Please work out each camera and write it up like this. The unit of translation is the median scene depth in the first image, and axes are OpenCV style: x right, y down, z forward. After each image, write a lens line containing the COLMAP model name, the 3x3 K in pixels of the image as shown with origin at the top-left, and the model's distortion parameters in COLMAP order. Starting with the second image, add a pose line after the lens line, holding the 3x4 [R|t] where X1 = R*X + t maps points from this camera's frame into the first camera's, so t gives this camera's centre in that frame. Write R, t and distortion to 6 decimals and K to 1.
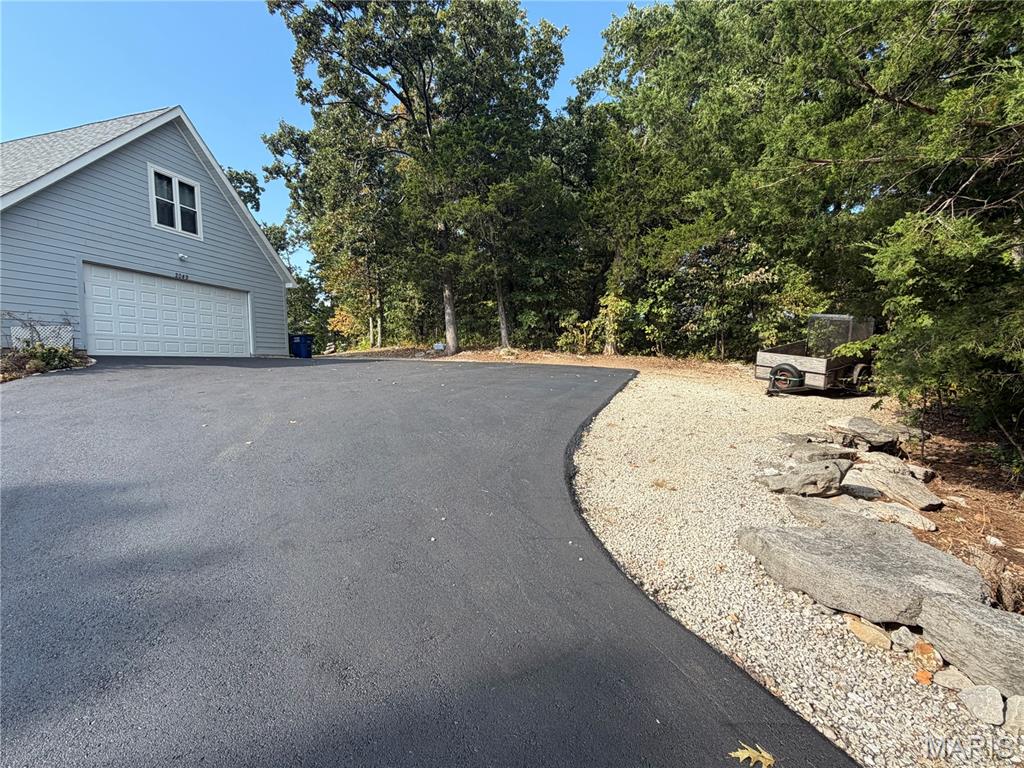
lens RADIAL K [[475.3, 0, 516.7], [0, 475.3, 387.5], [0, 0, 1]] dist [-0.006057, -0.000437]
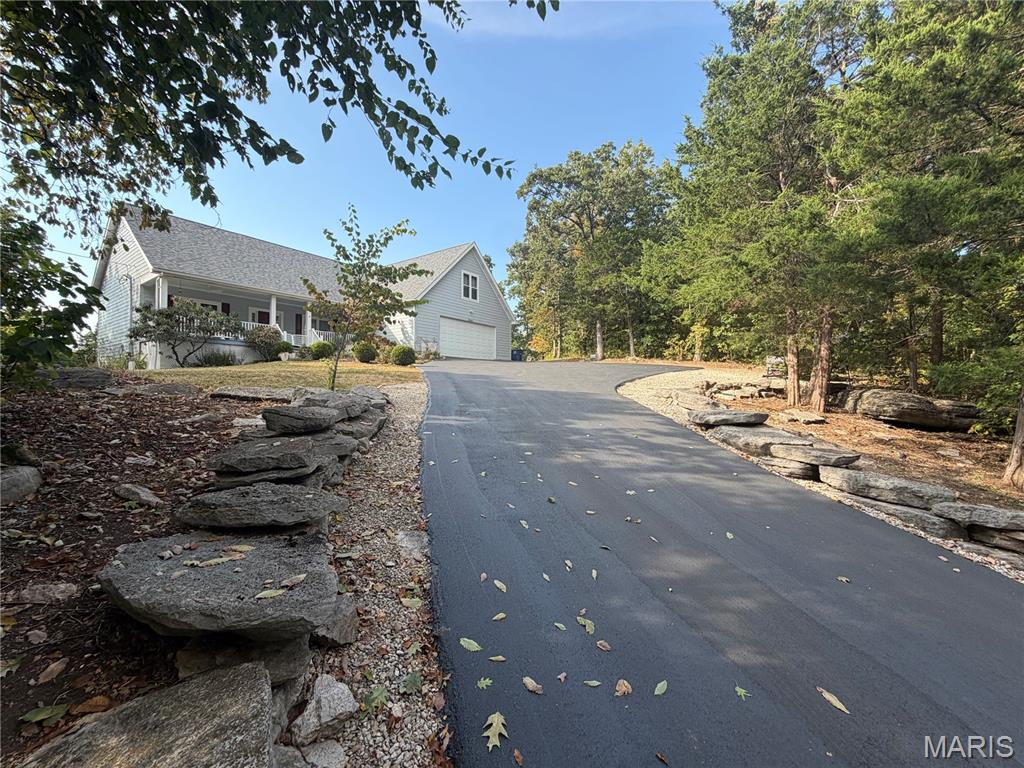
lens RADIAL K [[408.5, 0, 507.5], [0, 408.5, 380.4], [0, 0, 1]] dist [-0.000697, 0.000243]
pose [[0.922342, 0.030653, -0.385156, 0.148137], [-0.052547, 0.997538, -0.046446, 0.103251], [0.382784, 0.063078, 0.921682, -0.572785]]
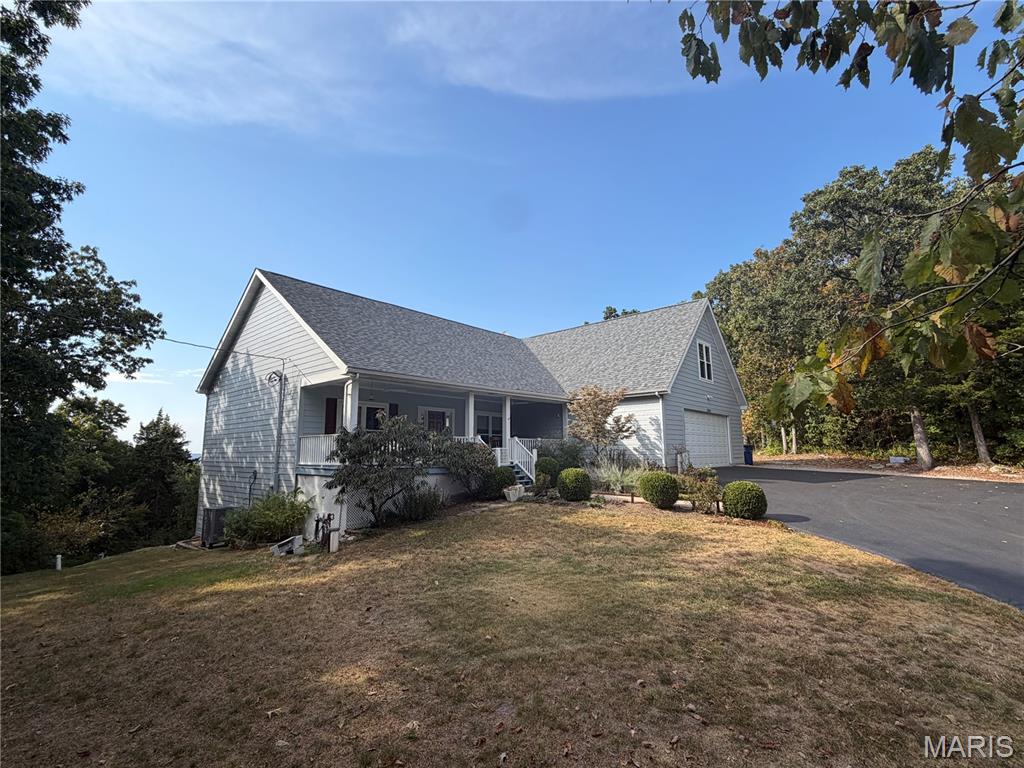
lens RADIAL K [[475.3, 0, 508.2], [0, 475.3, 385.5], [0, 0, 1]] dist [-0.006057, -0.000437]
pose [[0.879188, -0.043171, -0.474516, -0.536477], [-0.041036, 0.985326, -0.165676, -0.046090], [0.474706, 0.165132, 0.864515, -0.510265]]
